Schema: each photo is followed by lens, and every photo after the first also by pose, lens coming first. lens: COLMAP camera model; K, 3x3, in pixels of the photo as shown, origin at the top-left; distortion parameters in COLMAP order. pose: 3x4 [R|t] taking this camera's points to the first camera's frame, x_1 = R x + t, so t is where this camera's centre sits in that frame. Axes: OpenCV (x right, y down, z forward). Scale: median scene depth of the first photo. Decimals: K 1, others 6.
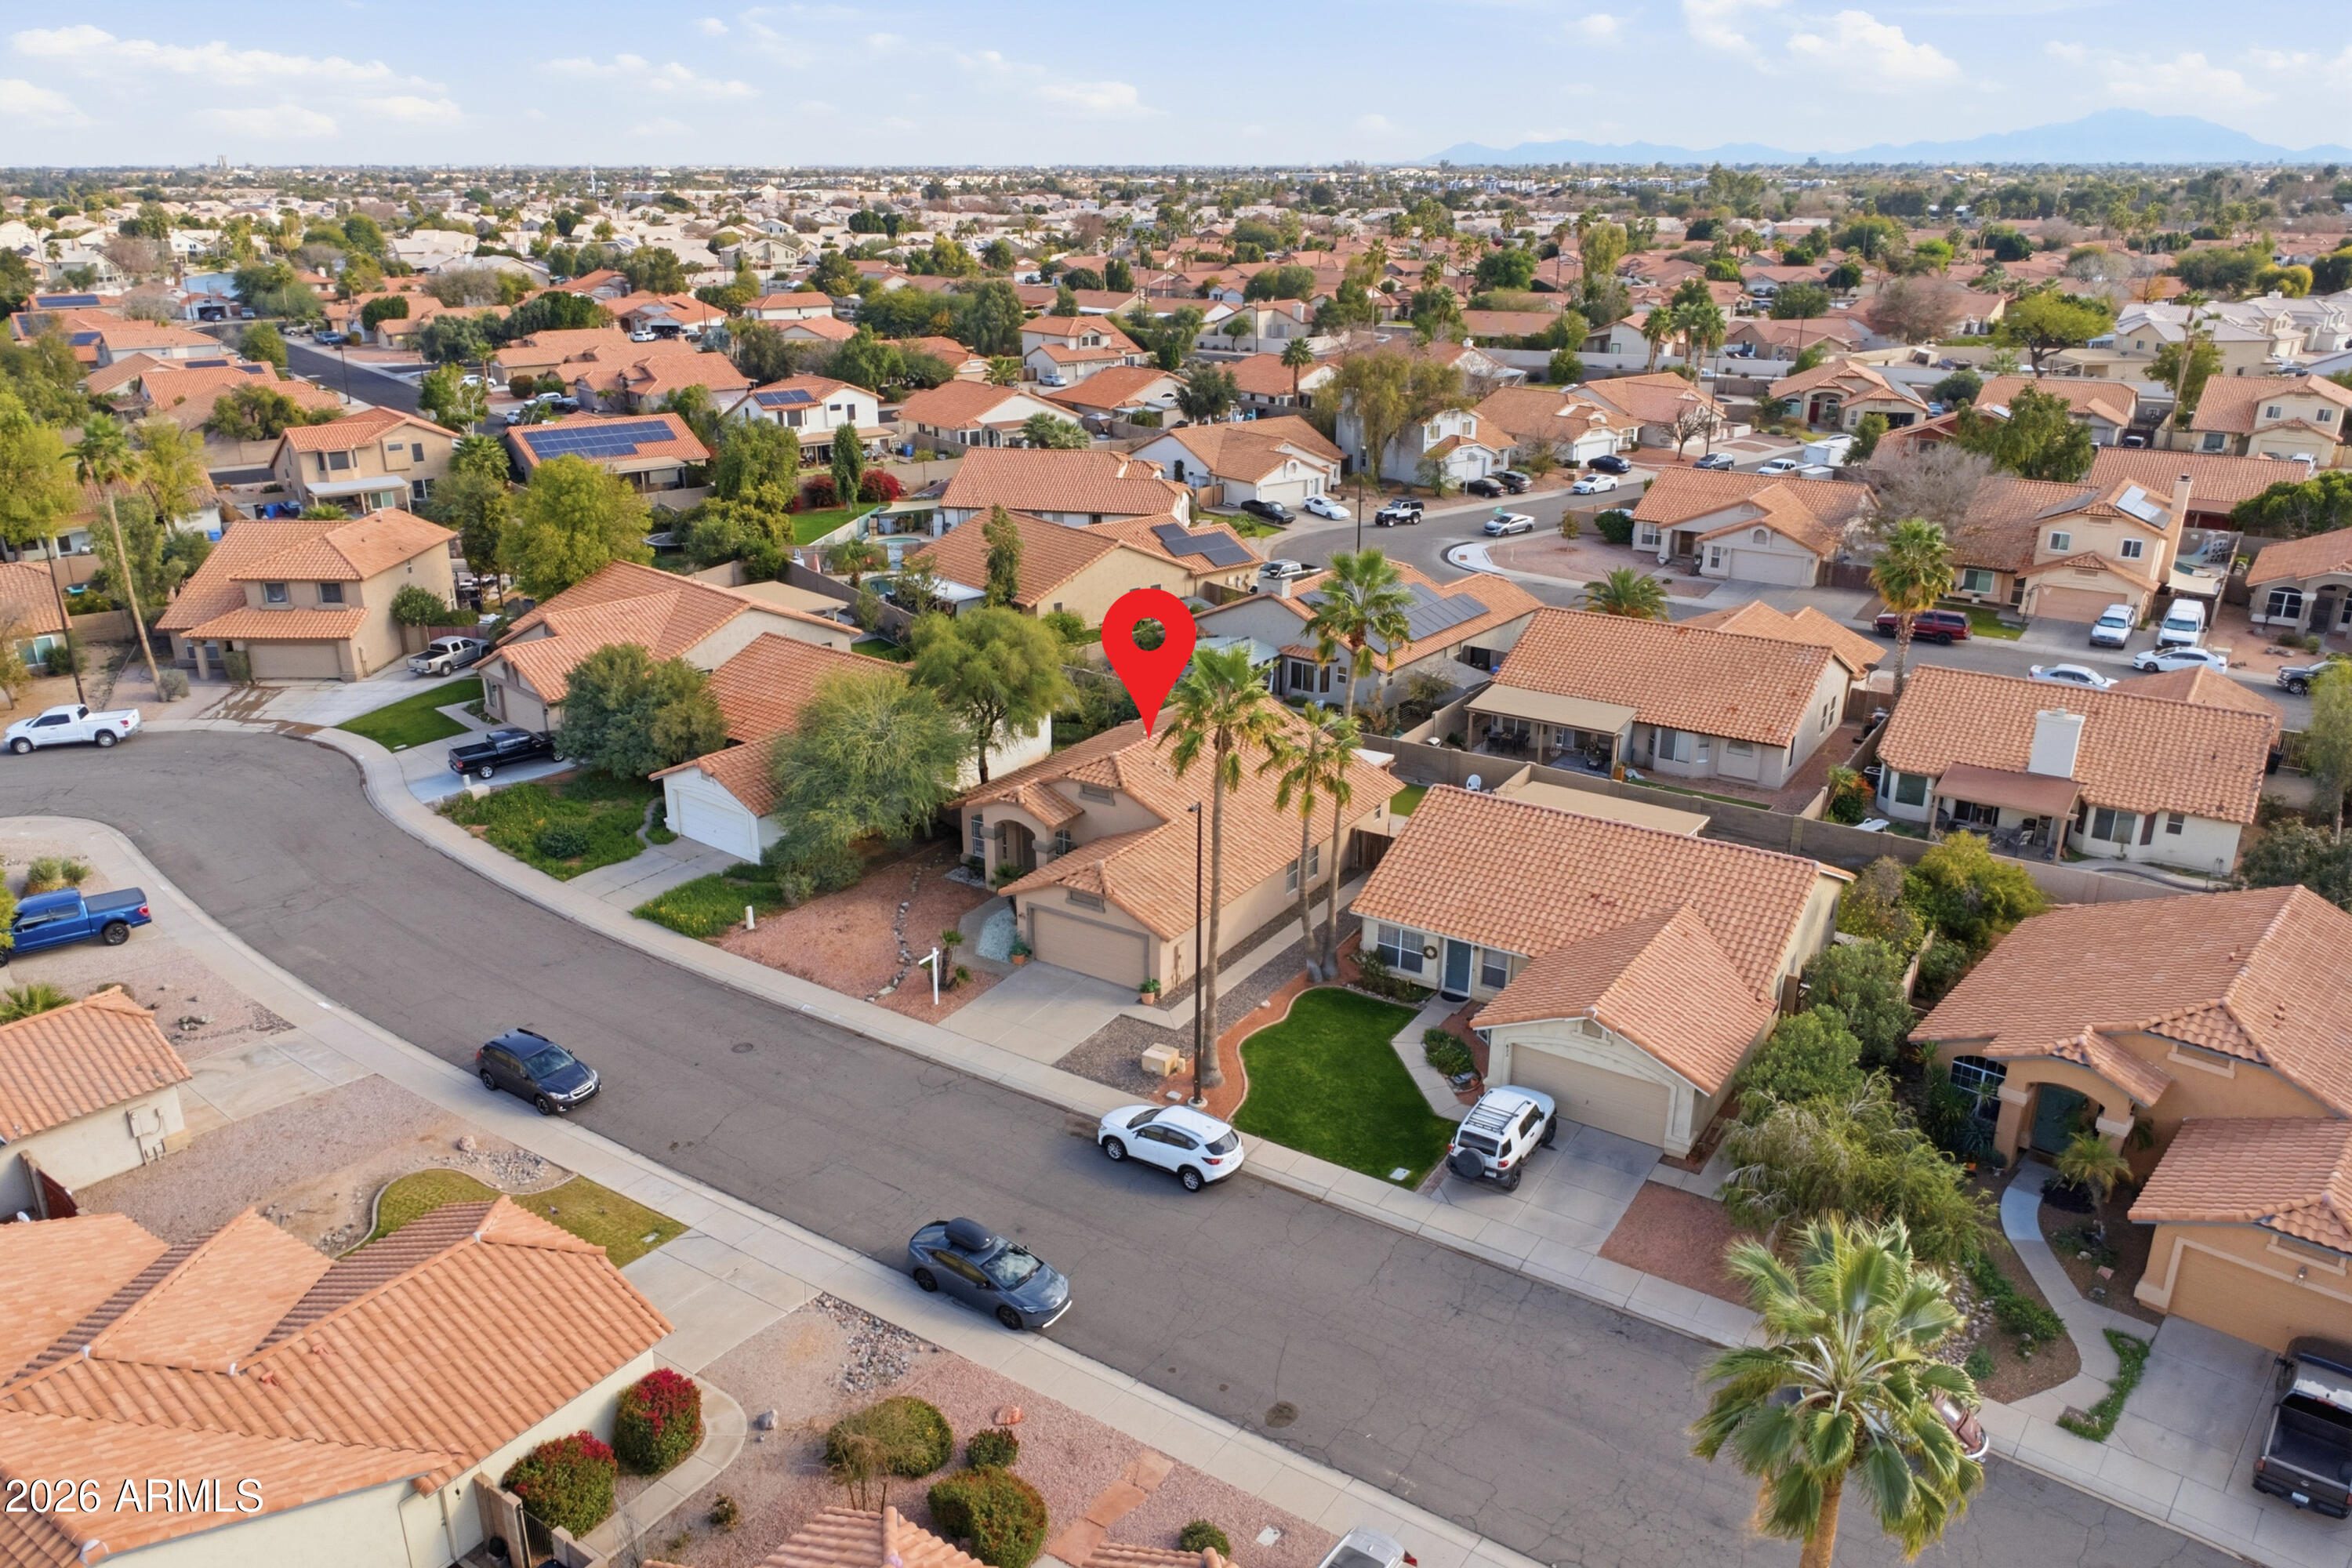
lens RADIAL K [[1707.1, 0, 1183.2], [0, 1707.1, 785.8], [0, 0, 1]] dist [0.013574, -0.000369]
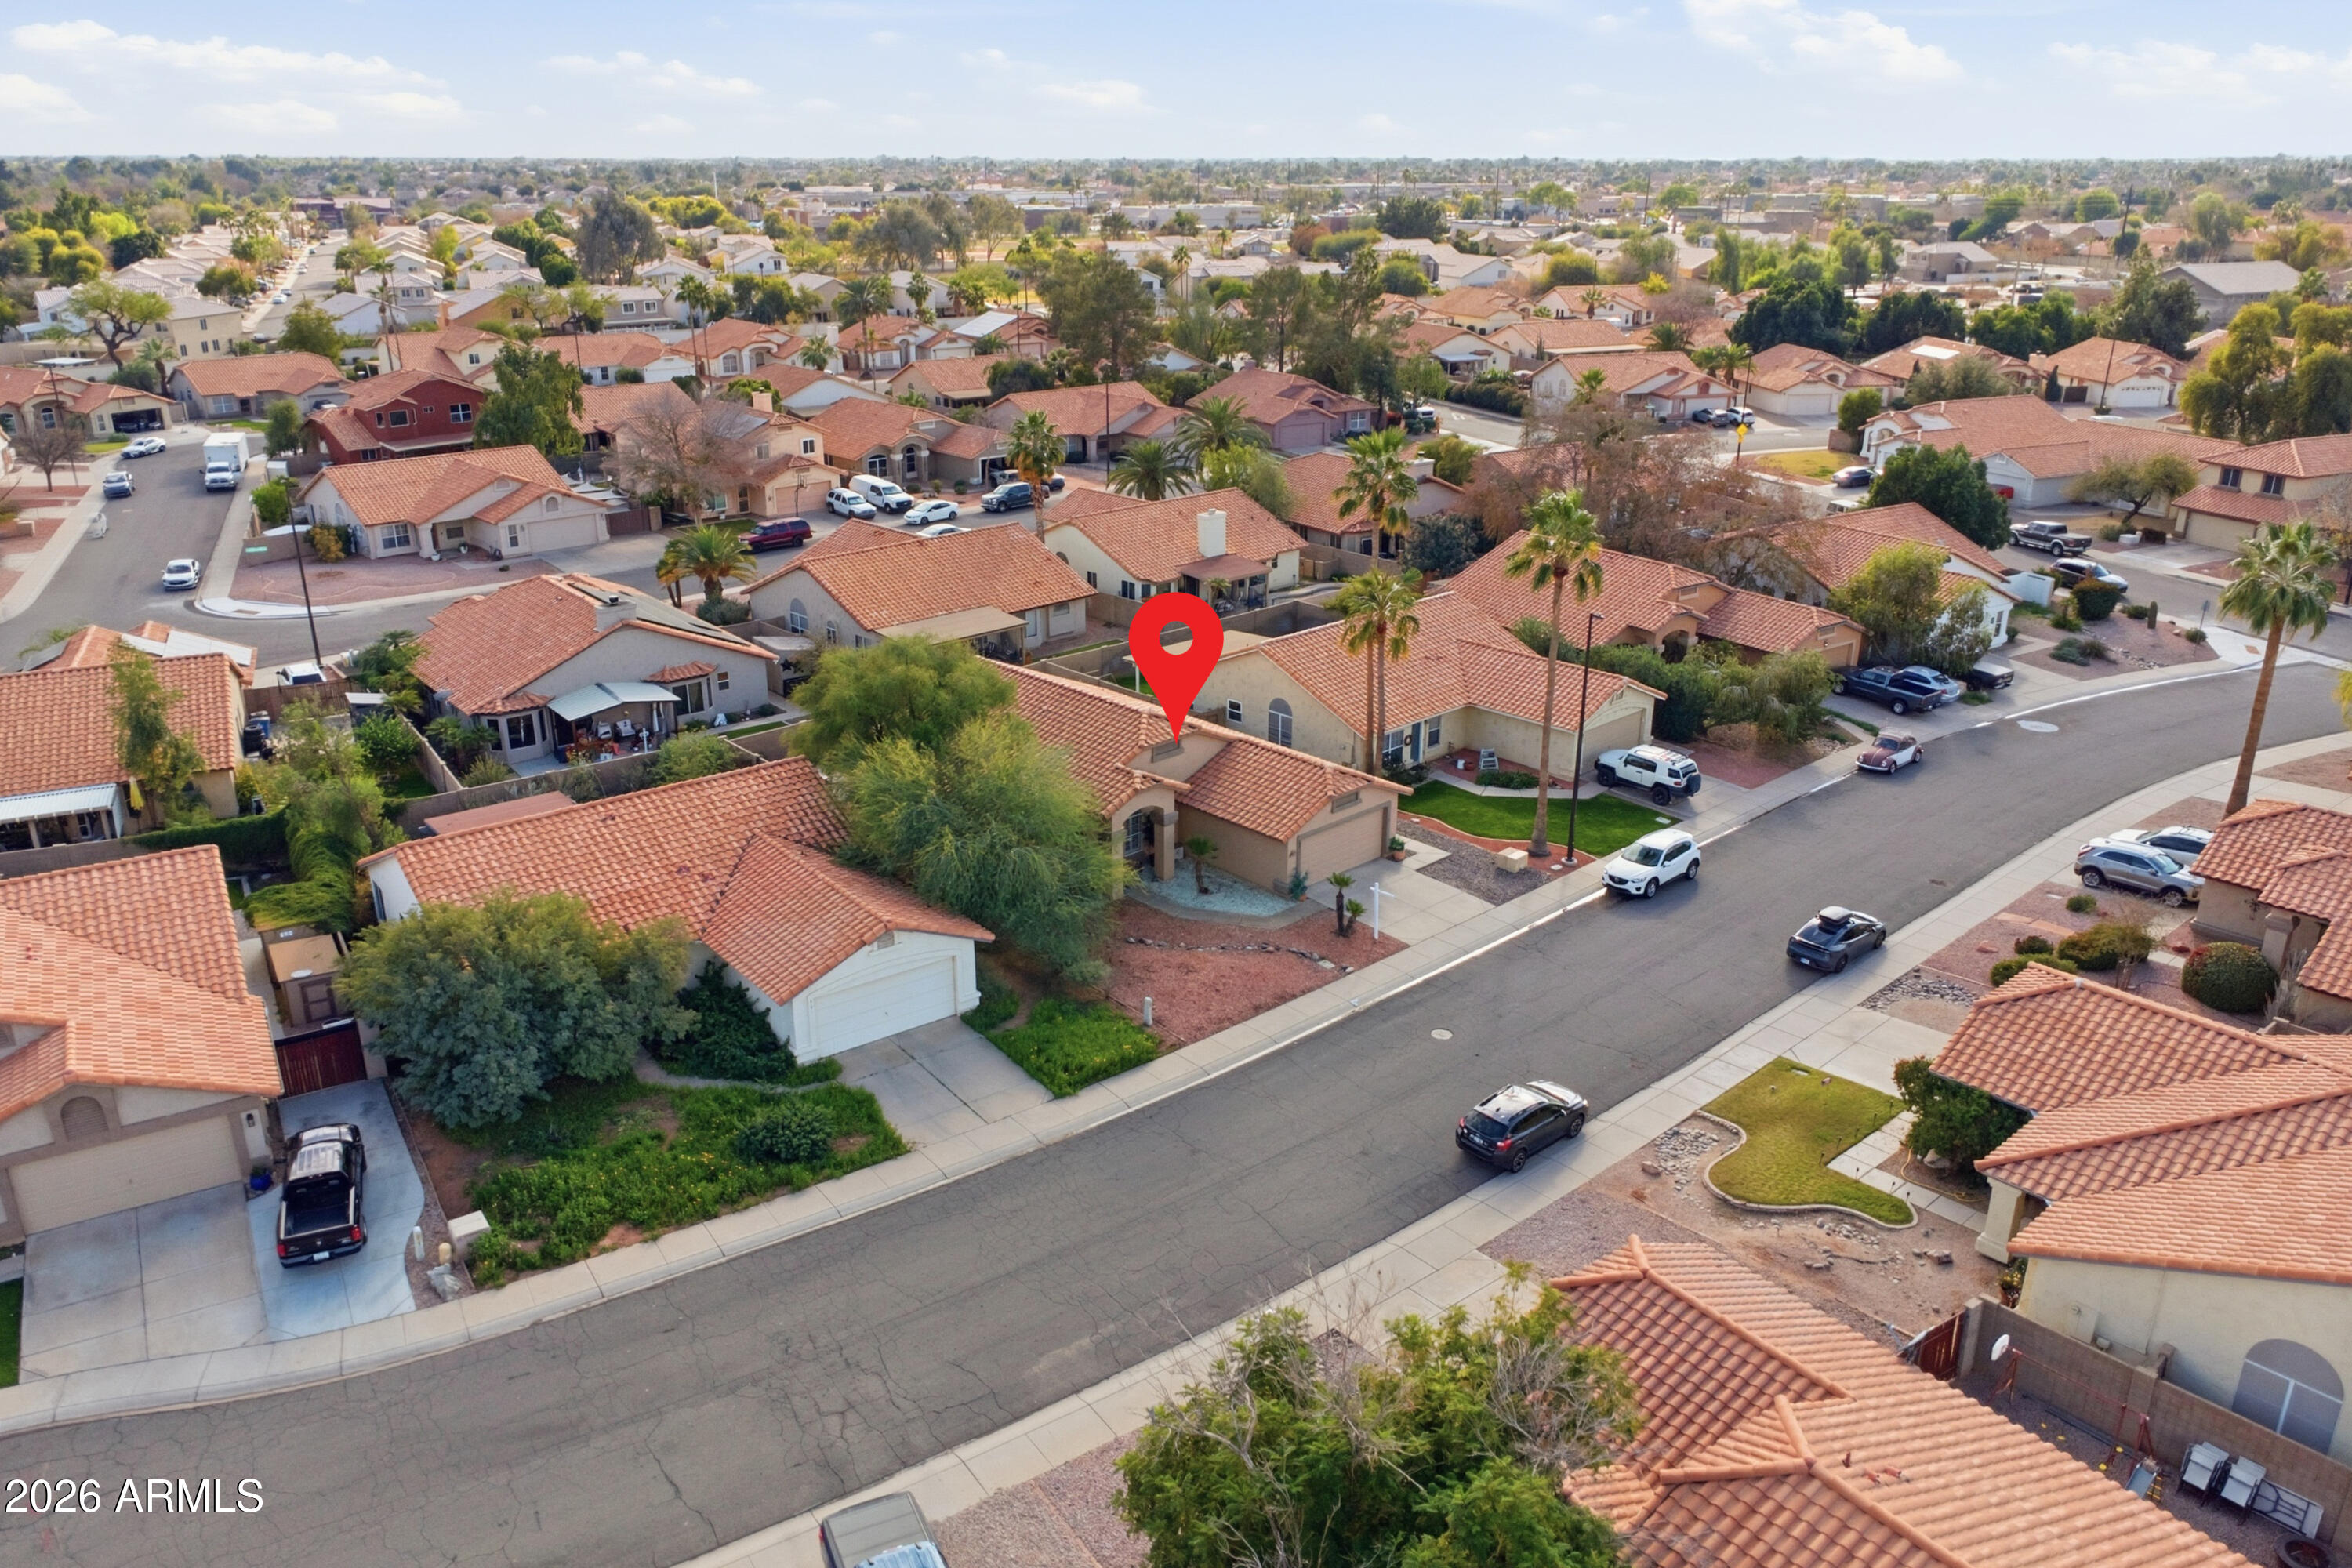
lens RADIAL K [[1707.1, 0, 1173.0], [0, 1707.1, 787.7], [0, 0, 1]] dist [0.013574, -0.000369]
pose [[0.236704, -0.338264, 0.910796, -0.690050], [0.334433, 0.908517, 0.250503, -0.159488], [-0.912209, 0.245305, 0.328176, 0.494485]]
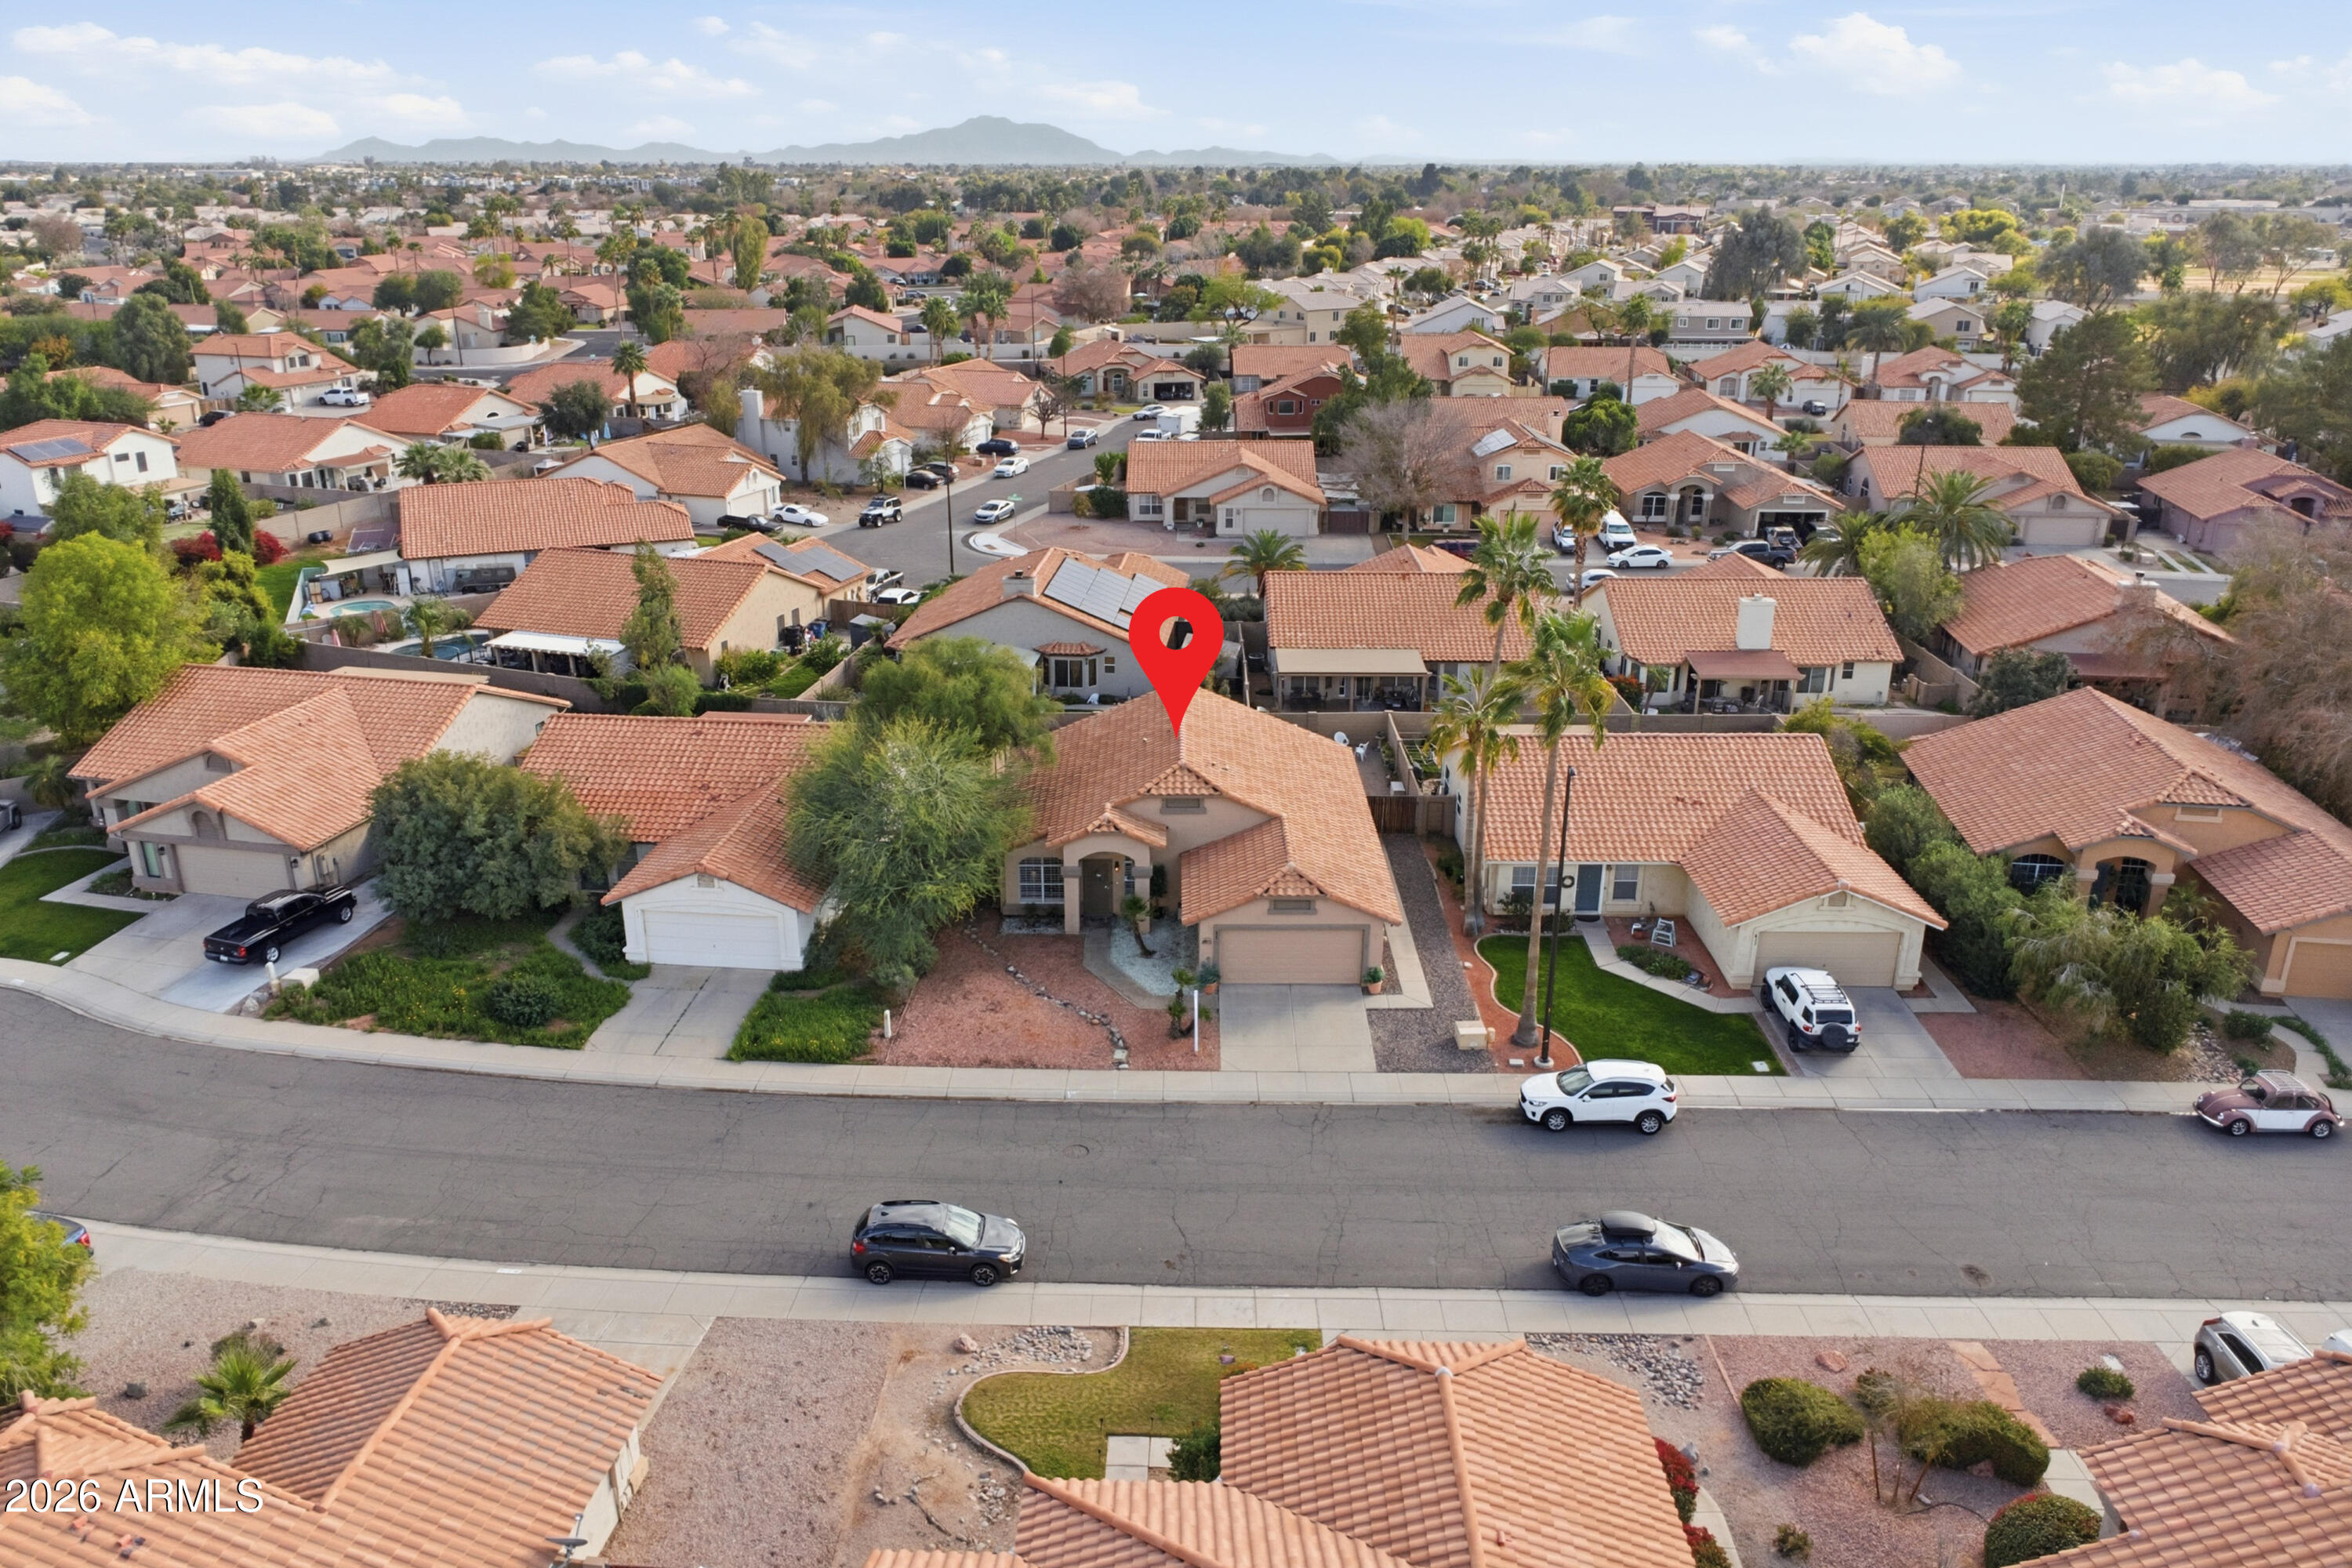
lens RADIAL K [[1707.1, 0, 1168.2], [0, 1707.1, 776.8], [0, 0, 1]] dist [0.013574, -0.000369]
pose [[0.840594, -0.182943, 0.509836, -0.391809], [0.184980, 0.981606, 0.047240, -0.041543], [-0.509101, 0.054599, 0.858973, 0.135362]]
